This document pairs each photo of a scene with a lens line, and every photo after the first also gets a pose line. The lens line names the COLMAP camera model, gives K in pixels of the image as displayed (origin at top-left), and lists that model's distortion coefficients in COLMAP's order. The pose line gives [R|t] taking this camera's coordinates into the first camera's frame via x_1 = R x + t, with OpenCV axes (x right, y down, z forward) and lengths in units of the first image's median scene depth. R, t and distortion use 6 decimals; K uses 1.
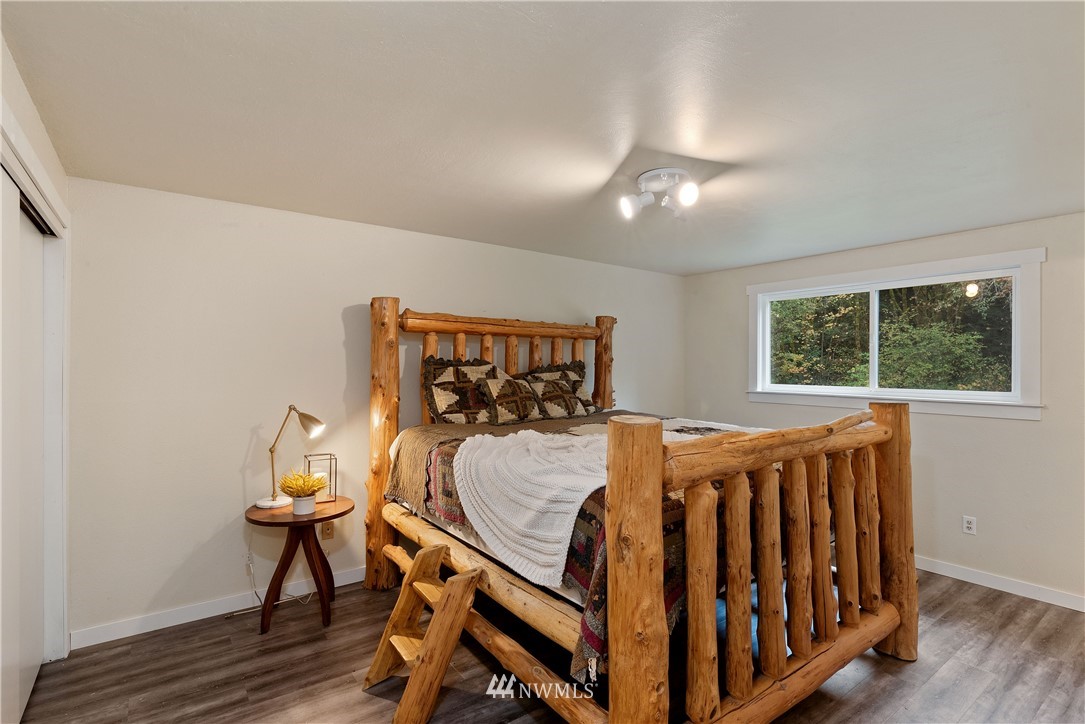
lens RADIAL K [[520.3, 0, 551.6], [0, 520.3, 370.8], [0, 0, 1]] dist [0.001266, -0.001276]
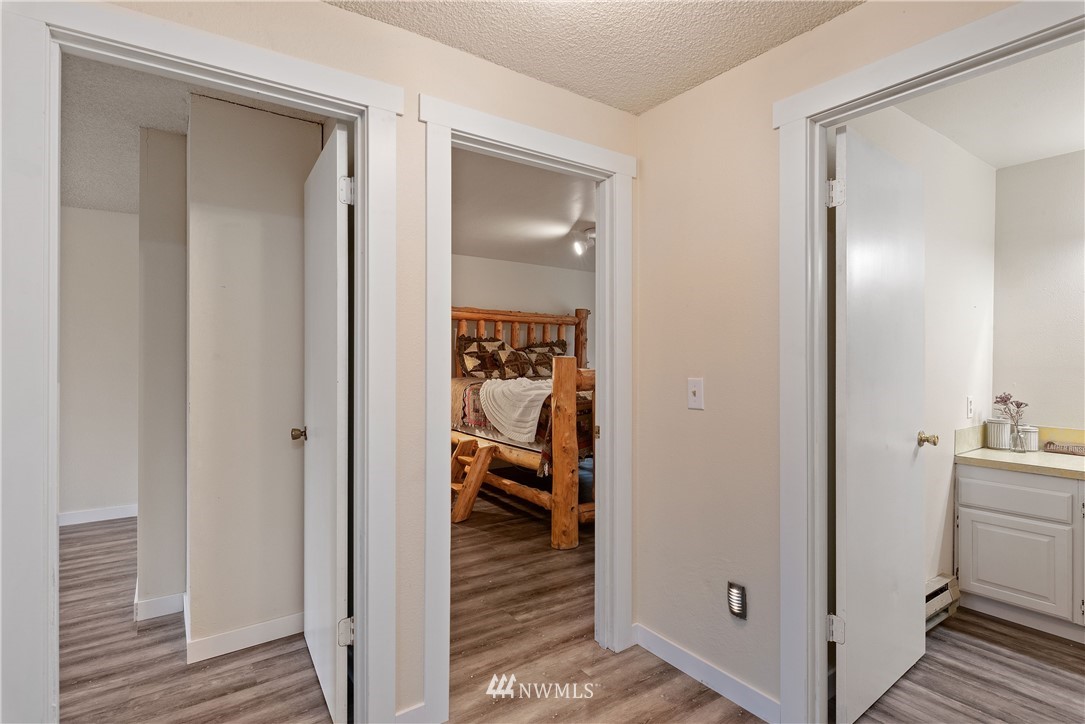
lens RADIAL K [[548.1, 0, 539.4], [0, 548.1, 357.3], [0, 0, 1]] dist [-0.000527, 0.000013]
pose [[0.998870, 0.003962, -0.047359, 0.071249], [-0.004534, 0.999918, -0.011975, 0.054681], [0.047308, 0.012176, 0.998806, -0.597553]]
